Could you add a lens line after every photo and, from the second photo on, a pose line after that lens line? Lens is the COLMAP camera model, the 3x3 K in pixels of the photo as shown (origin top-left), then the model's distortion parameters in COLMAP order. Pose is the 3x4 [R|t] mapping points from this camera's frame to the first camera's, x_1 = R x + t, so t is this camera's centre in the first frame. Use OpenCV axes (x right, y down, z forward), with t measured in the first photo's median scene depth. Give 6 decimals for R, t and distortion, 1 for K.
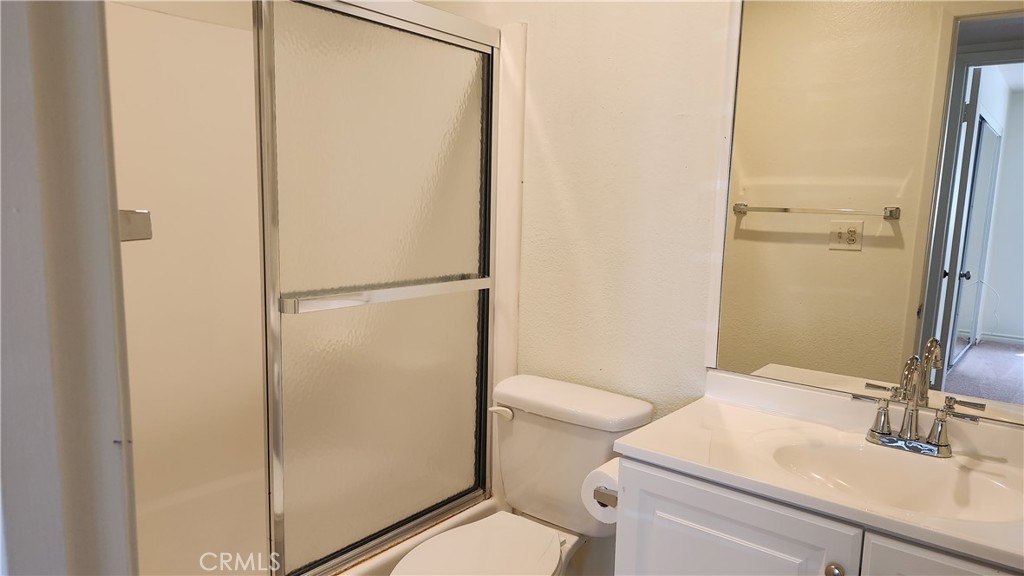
lens RADIAL K [[677.6, 0, 518.7], [0, 677.6, 300.7], [0, 0, 1]] dist [0.069739, -0.061111]
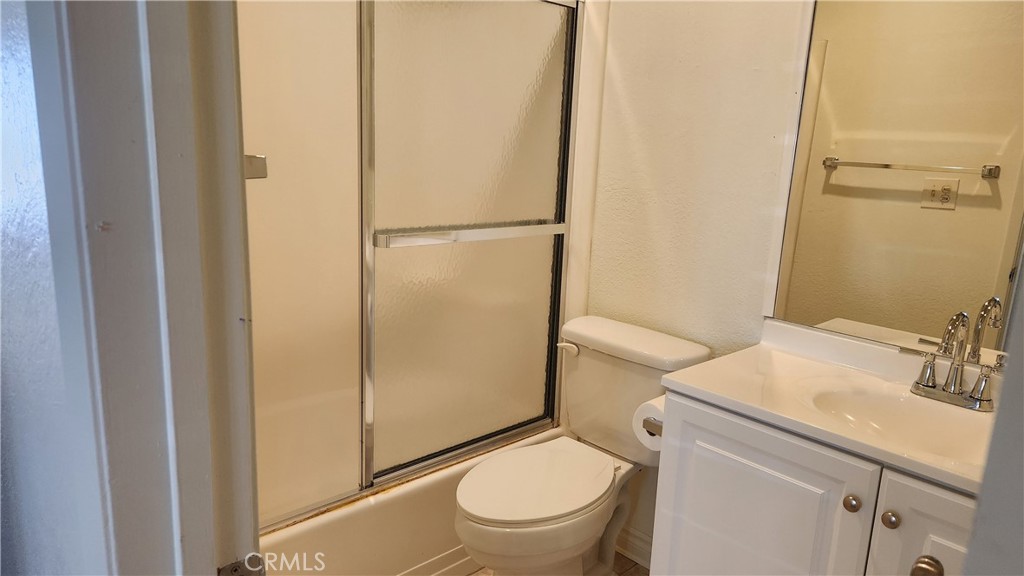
lens RADIAL K [[678.1, 0, 525.4], [0, 678.1, 295.0], [0, 0, 1]] dist [0.076402, -0.077508]
pose [[0.990131, 0.050627, -0.130684, 0.044428], [-0.041800, 0.996711, 0.069425, 0.007107], [0.133769, -0.063277, 0.988990, -0.078829]]
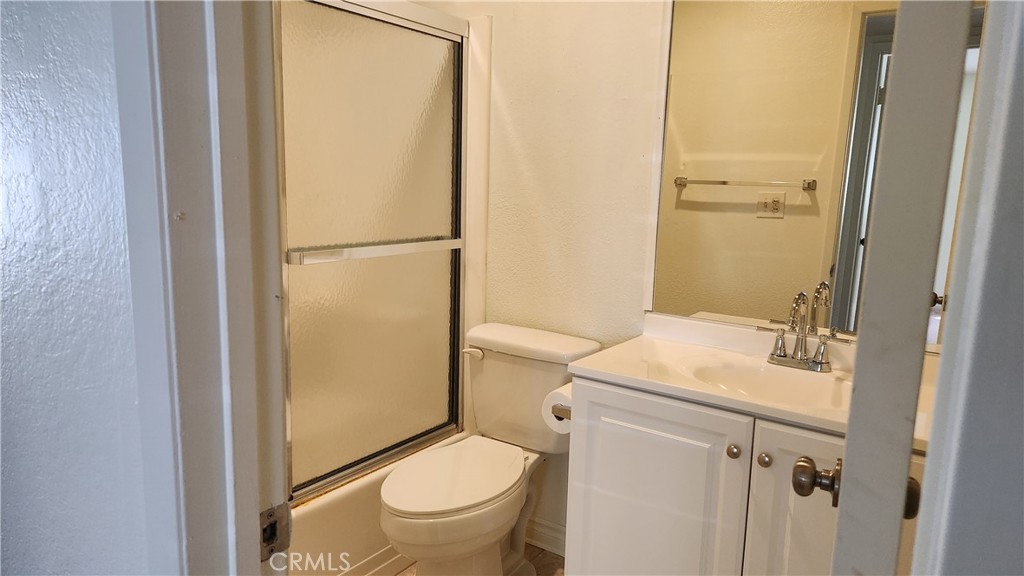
lens RADIAL K [[682.3, 0, 511.1], [0, 682.3, 298.9], [0, 0, 1]] dist [0.077121, -0.076733]
pose [[0.998581, -0.007091, 0.052776, -0.021504], [0.005673, 0.999620, 0.026970, 0.039798], [-0.052947, -0.026632, 0.998242, -0.177137]]
